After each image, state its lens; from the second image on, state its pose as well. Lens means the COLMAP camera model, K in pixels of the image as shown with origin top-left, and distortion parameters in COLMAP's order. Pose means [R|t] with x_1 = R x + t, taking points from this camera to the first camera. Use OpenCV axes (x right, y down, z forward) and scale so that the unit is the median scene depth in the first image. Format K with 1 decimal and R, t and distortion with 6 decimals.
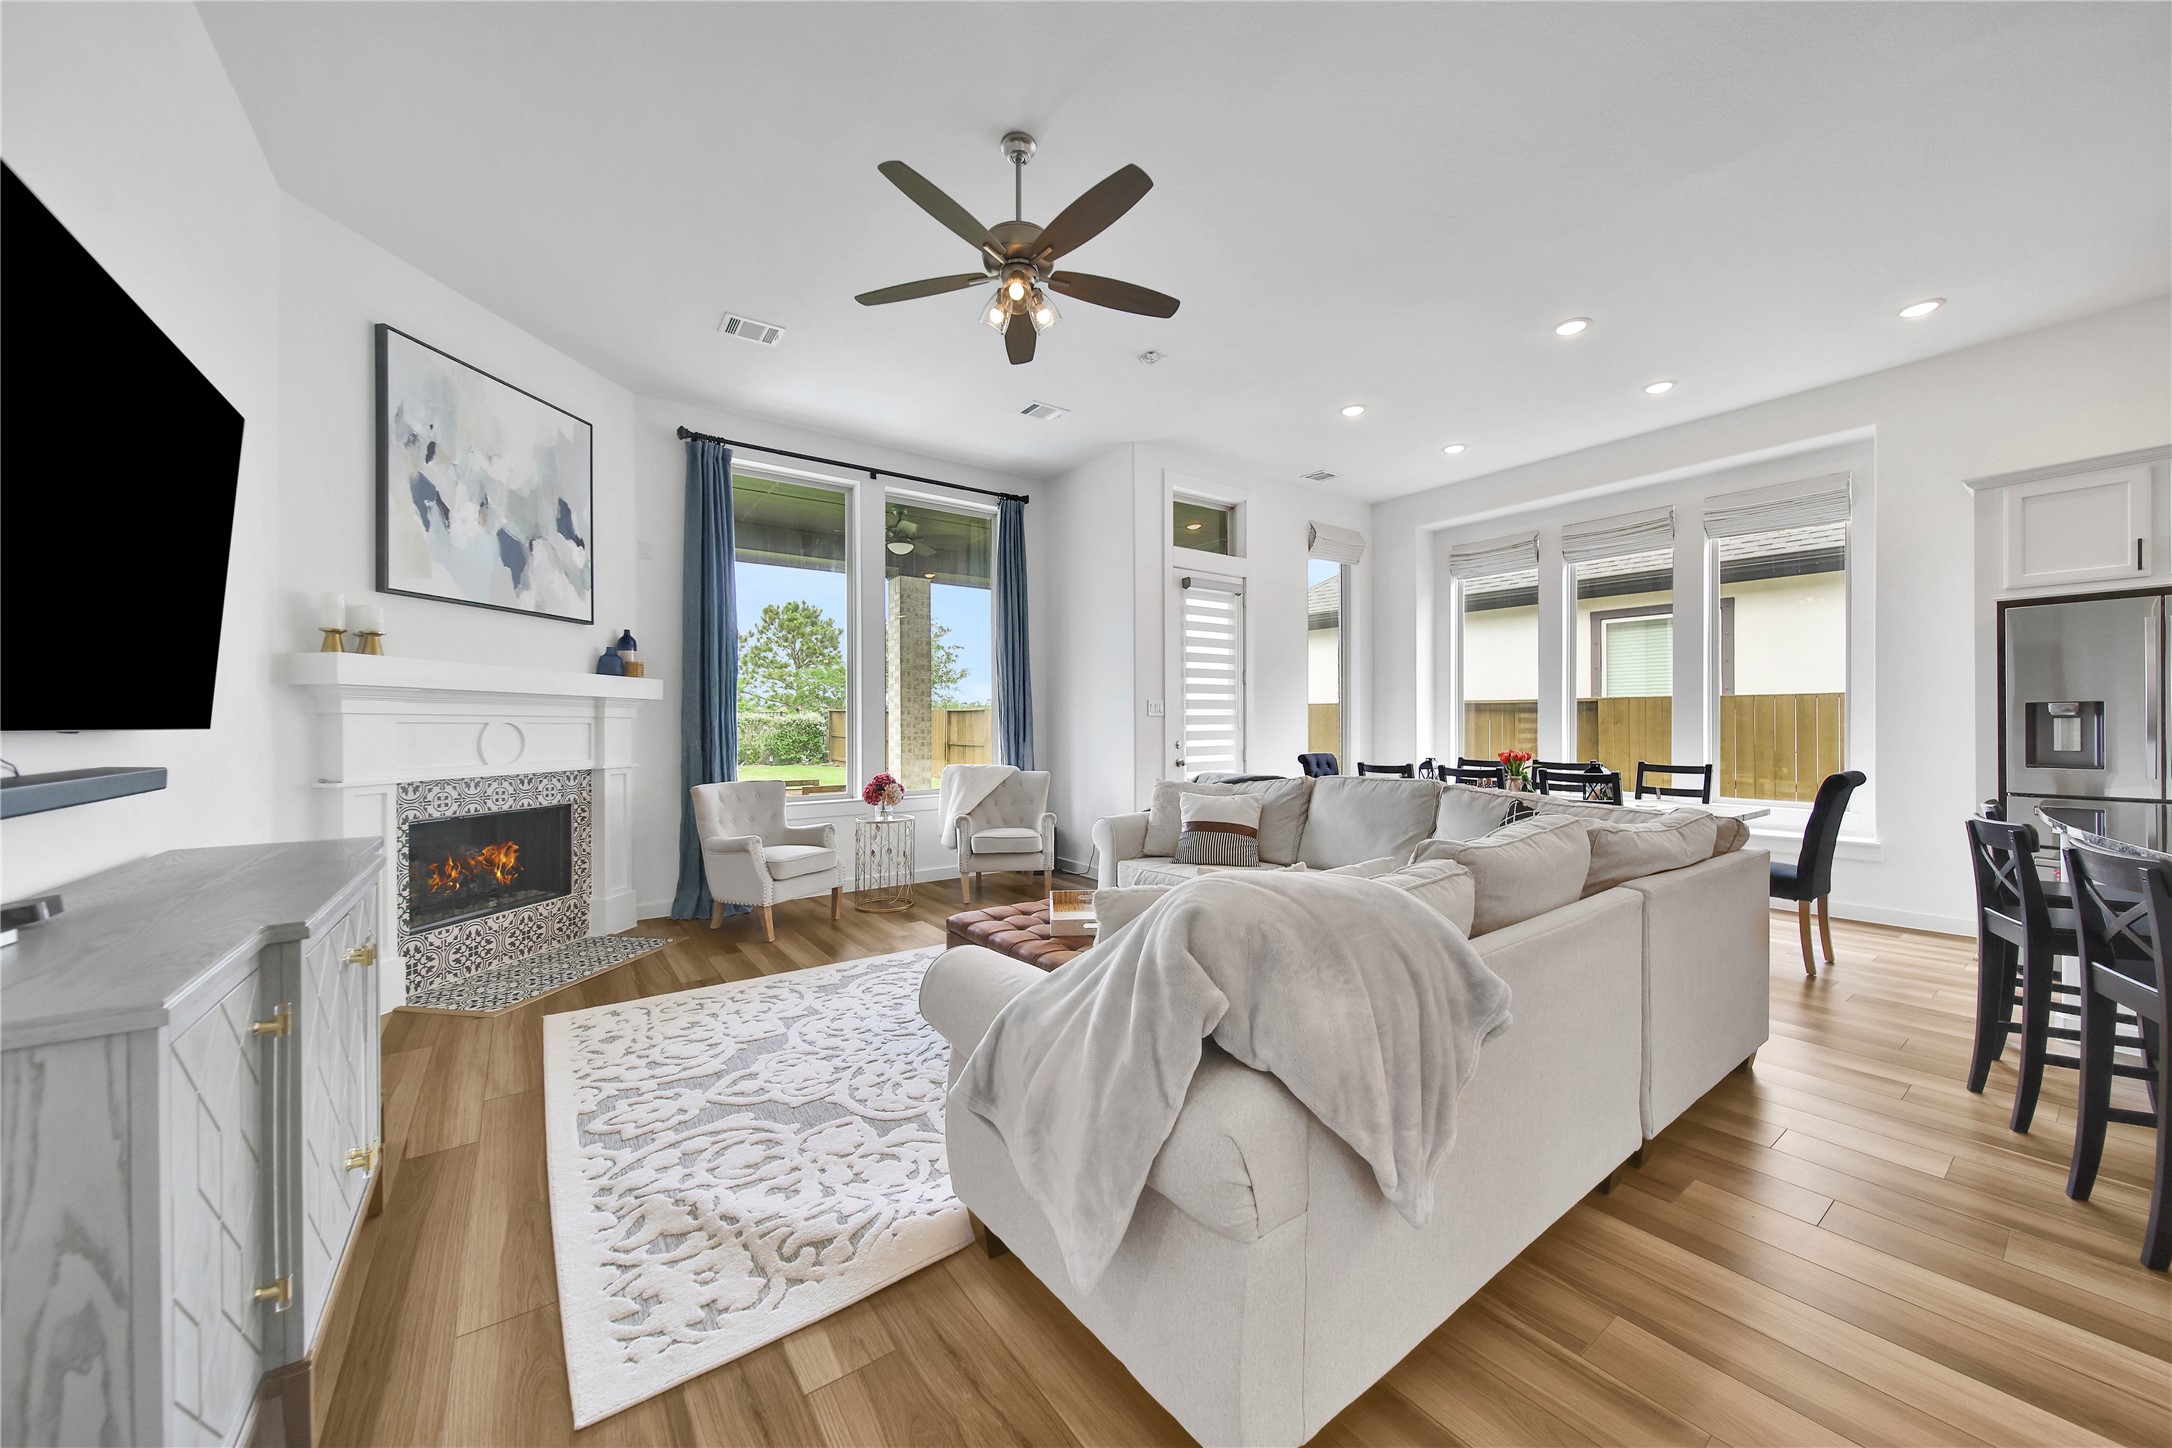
lens RADIAL K [[775.1, 0, 1087.9], [0, 775.1, 726.1], [0, 0, 1]] dist [0.002265, -0.001057]
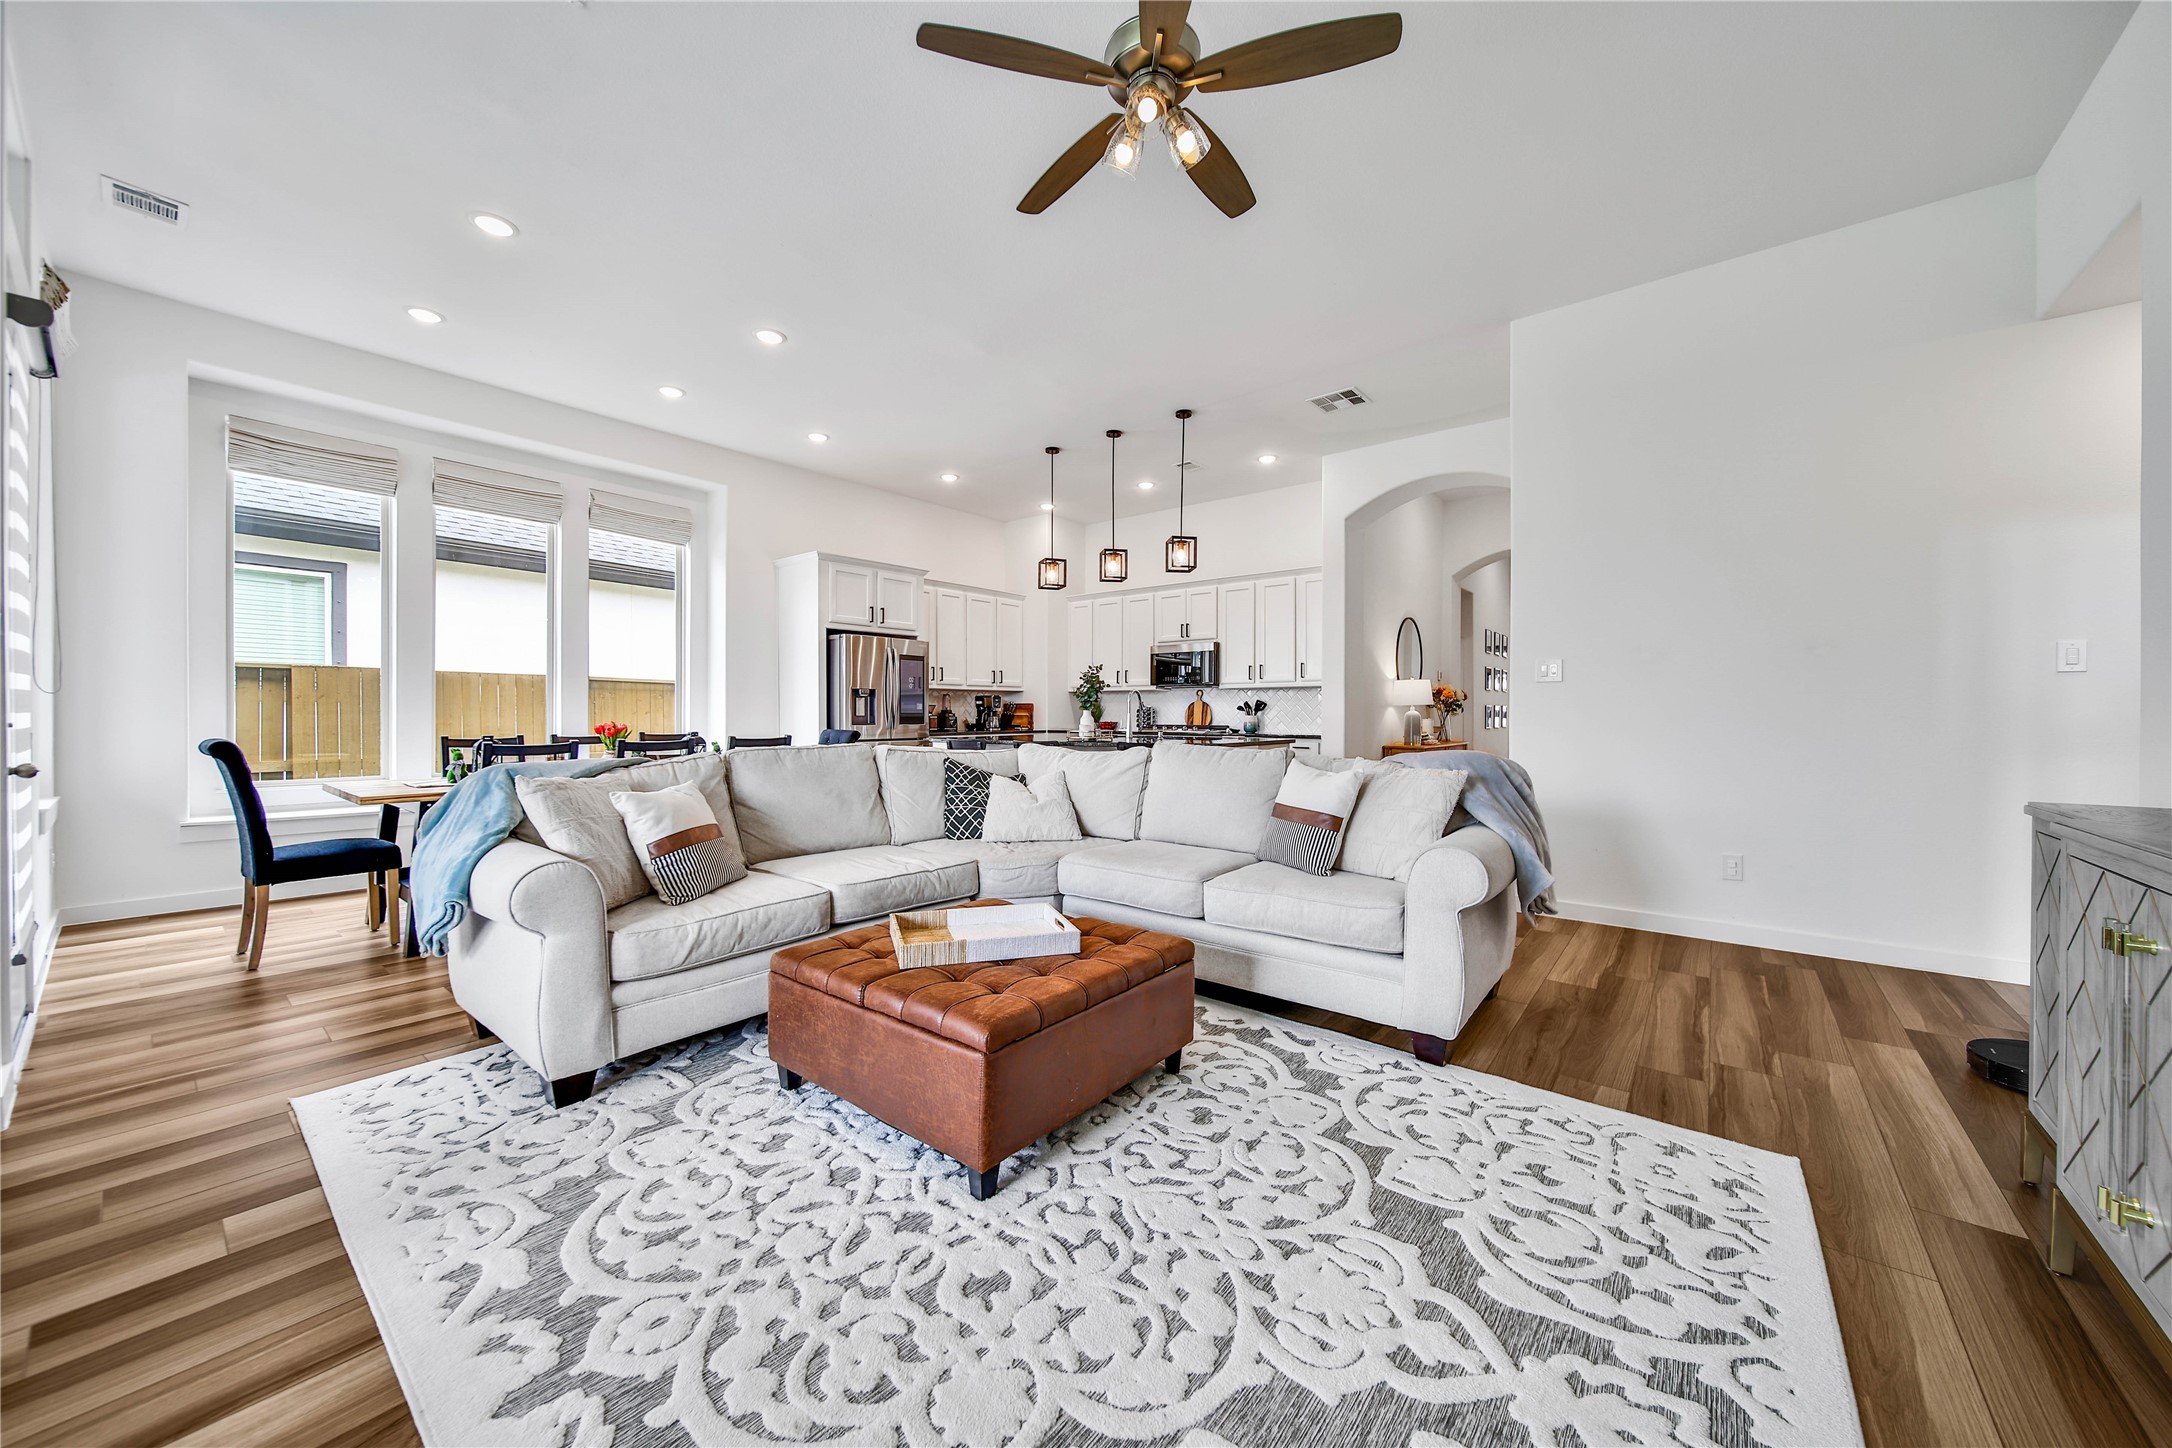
lens RADIAL K [[775.1, 0, 1066.7], [0, 775.1, 719.3], [0, 0, 1]] dist [0.002265, -0.001057]
pose [[-0.241956, -0.004210, 0.970278, -0.500953], [0.003208, 0.999982, 0.005139, 0.025562], [-0.970282, 0.004356, -0.241938, 0.773010]]
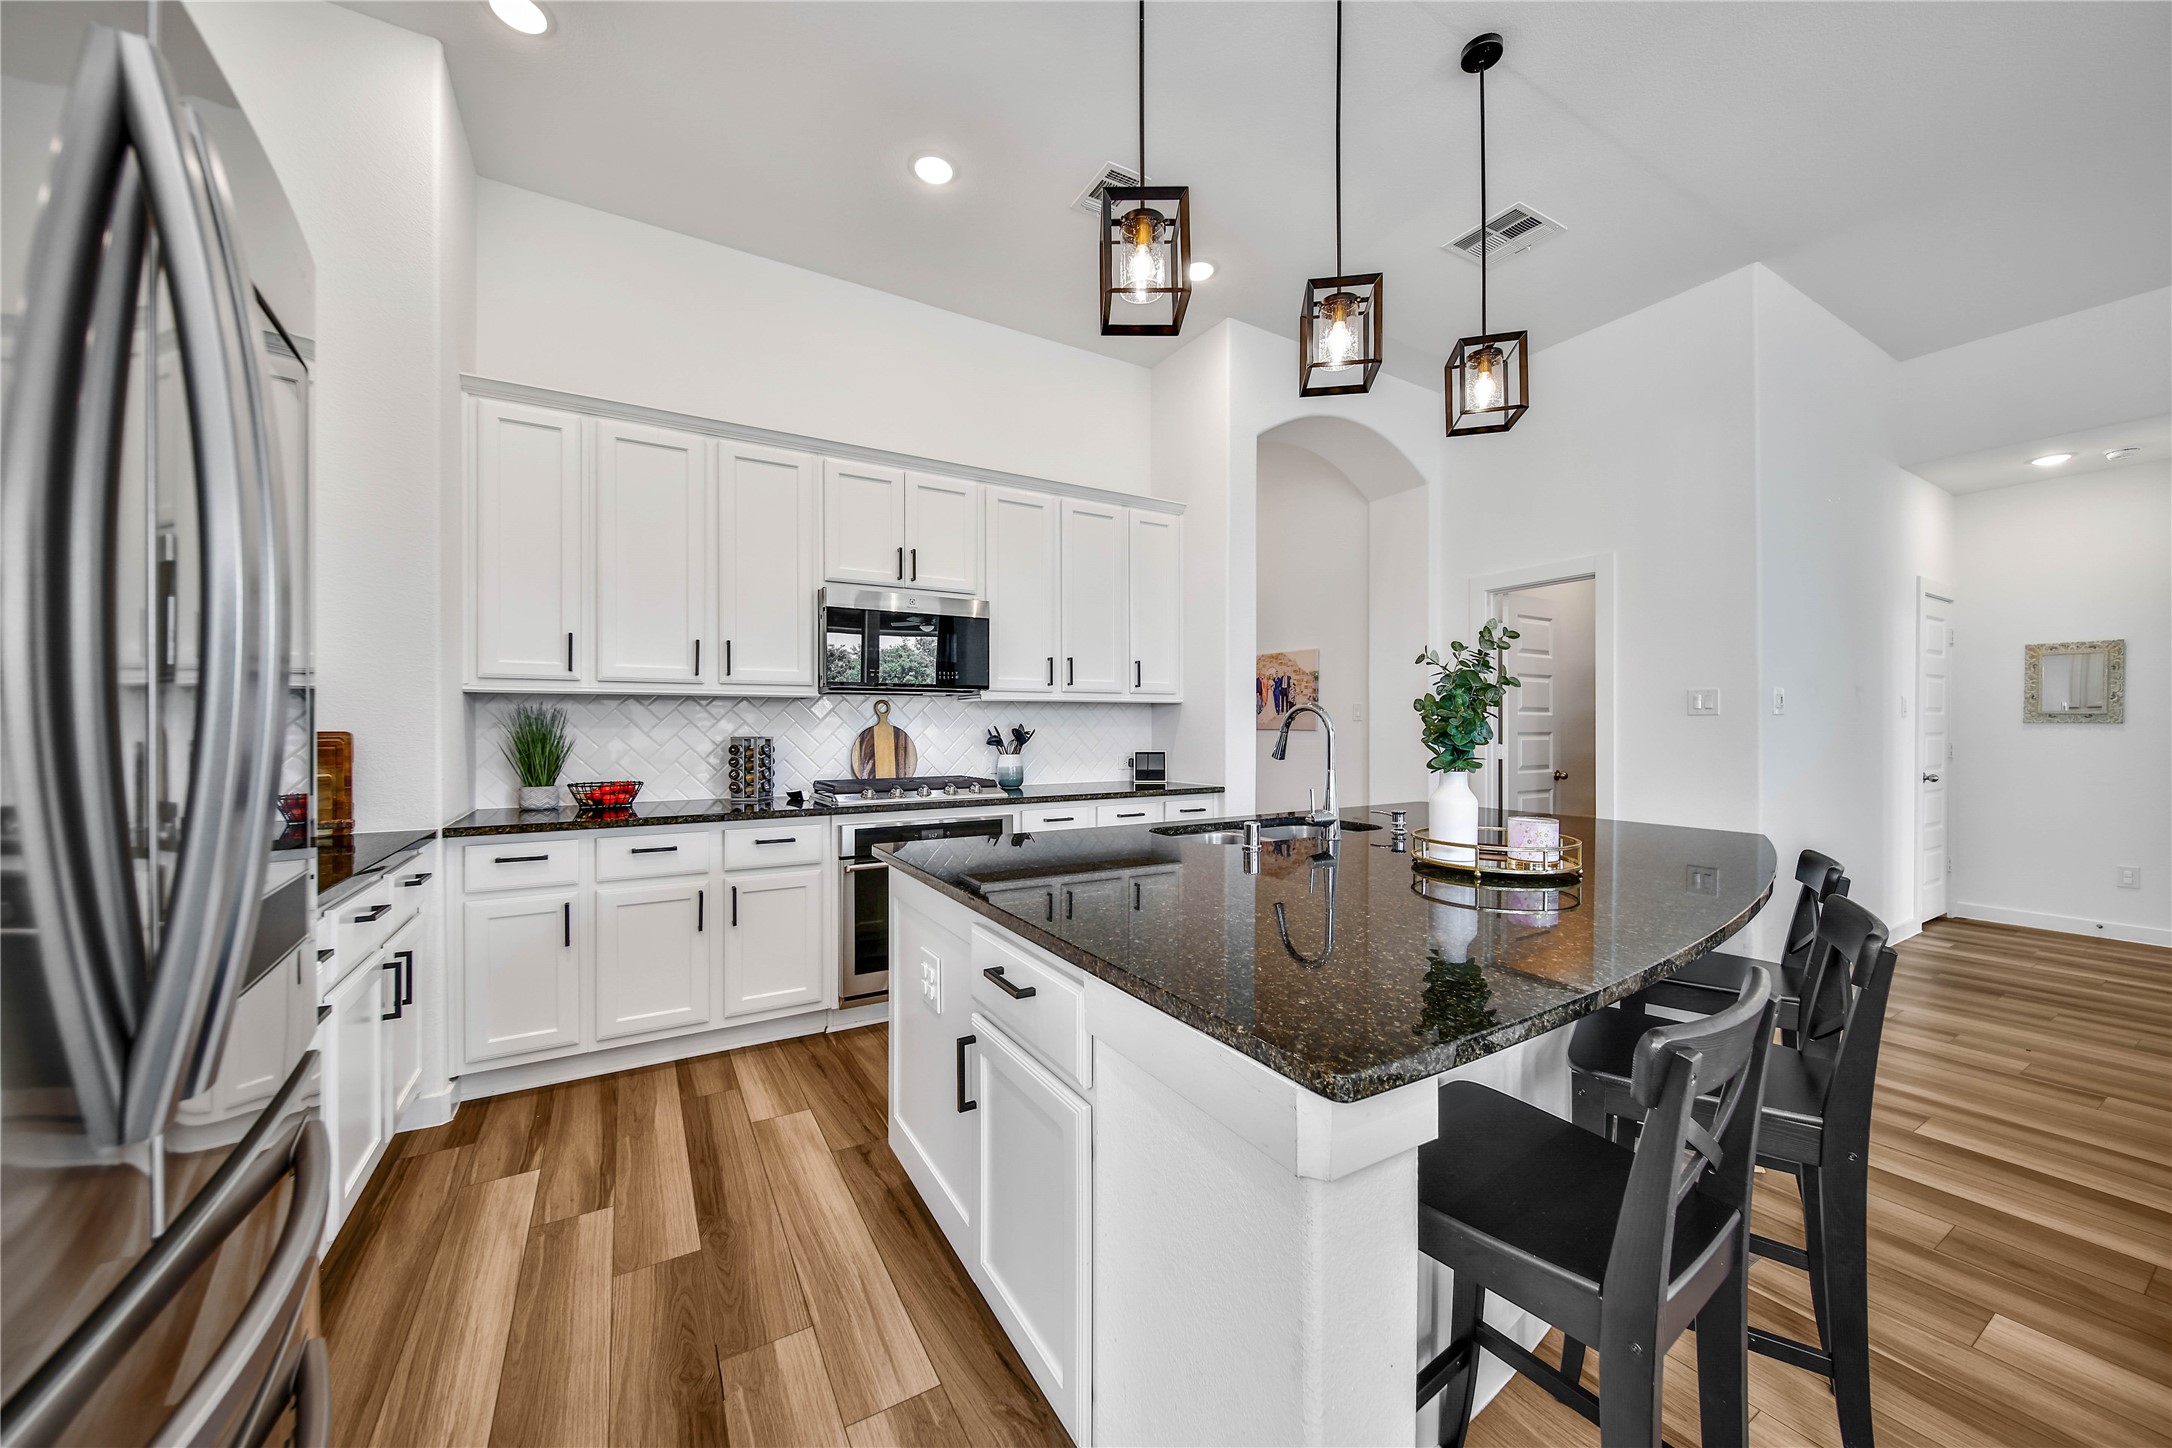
lens RADIAL K [[775.1, 0, 1071.2], [0, 775.1, 717.3], [0, 0, 1]] dist [0.002265, -0.001057]
pose [[-0.992526, 0.006088, 0.121879, 0.893621], [0.005216, 0.999958, -0.007474, -0.008154], [-0.121919, -0.006783, -0.992517, 0.828362]]
